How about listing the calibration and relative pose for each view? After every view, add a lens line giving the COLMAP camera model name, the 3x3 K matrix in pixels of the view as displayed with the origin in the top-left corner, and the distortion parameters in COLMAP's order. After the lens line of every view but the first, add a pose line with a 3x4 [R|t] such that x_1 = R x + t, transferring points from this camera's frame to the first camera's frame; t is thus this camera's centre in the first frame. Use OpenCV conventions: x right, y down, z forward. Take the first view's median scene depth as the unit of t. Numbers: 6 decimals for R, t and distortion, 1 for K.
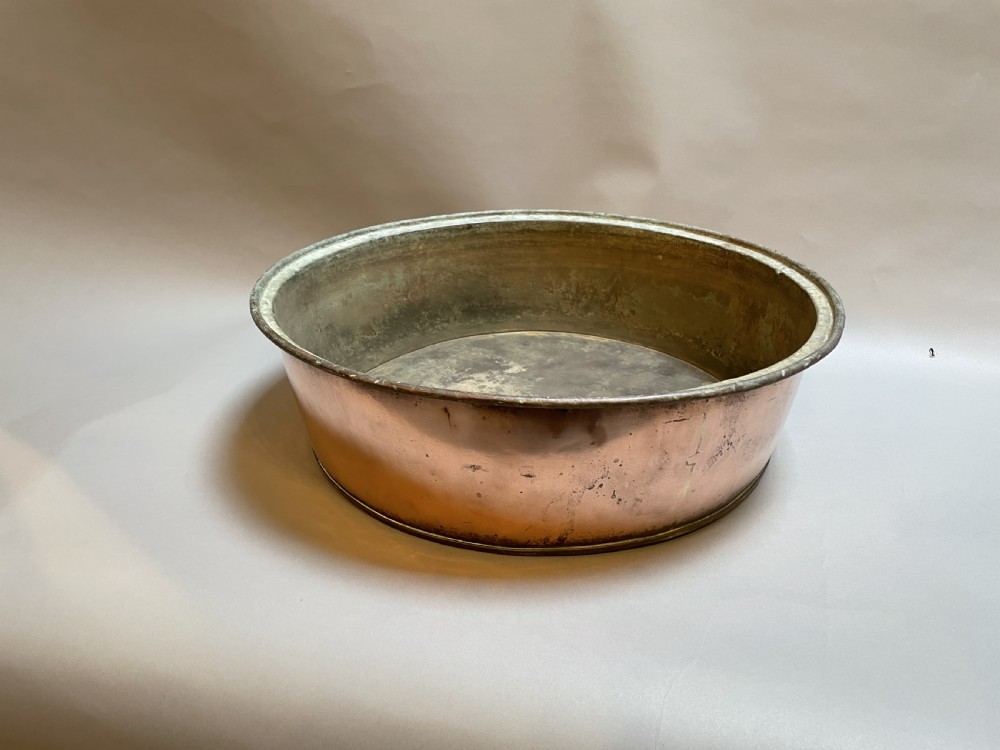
lens RADIAL K [[758.9, 0, 500.0], [0, 758.9, 375.0], [0, 0, 1]] dist [0.117605, -0.285847]
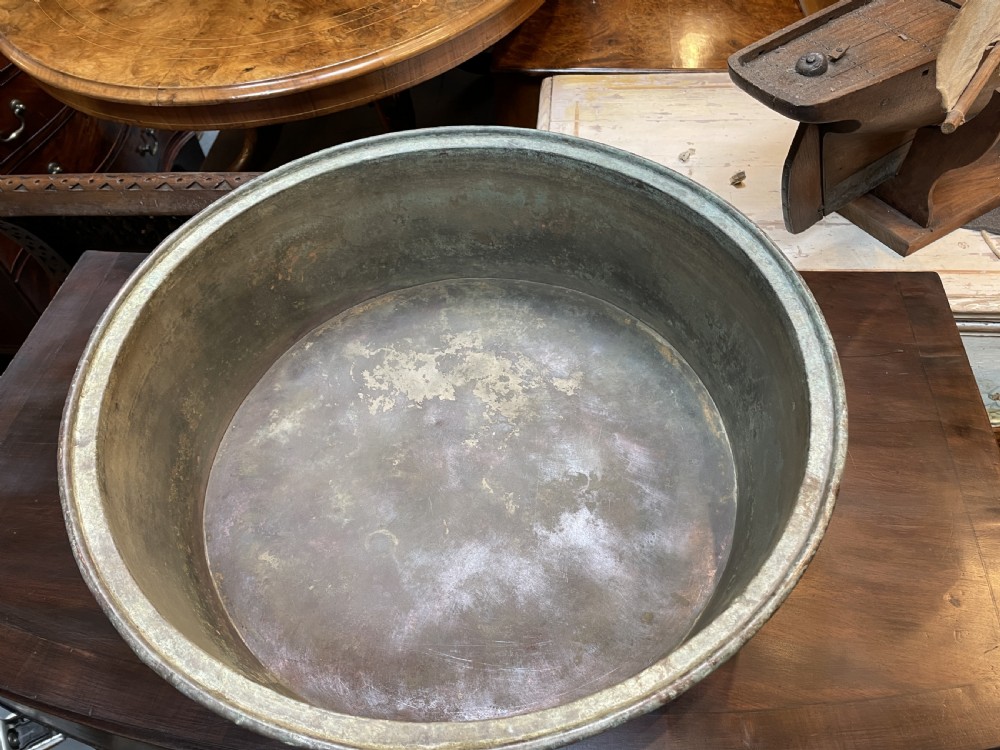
lens RADIAL K [[758.9, 0, 500.0], [0, 758.9, 375.0], [0, 0, 1]] dist [0.117605, -0.285847]
pose [[0.514624, 0.656873, -0.551072, 0.400713], [-0.328583, 0.744734, 0.580866, -0.437574], [0.791957, -0.117854, 0.599095, 0.466898]]
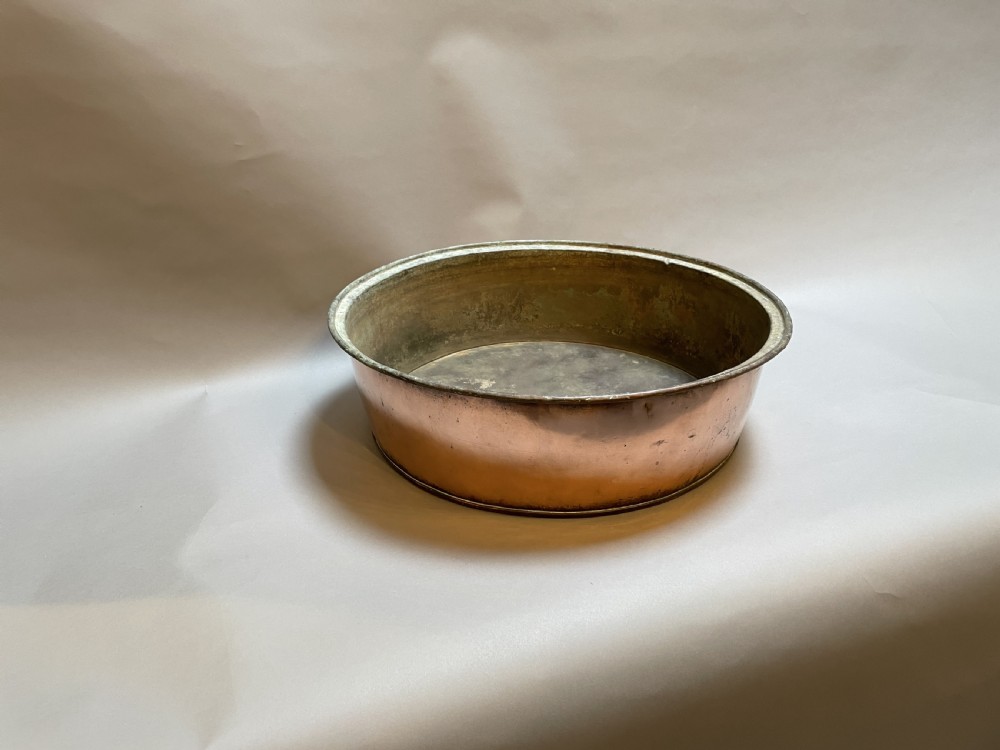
lens RADIAL K [[758.9, 0, 500.0], [0, 758.9, 375.0], [0, 0, 1]] dist [0.117605, -0.285847]
pose [[0.814574, -0.252953, 0.521999, -0.556036], [0.254918, 0.964457, 0.069563, -0.094555], [-0.521042, 0.076403, 0.850104, -0.004362]]
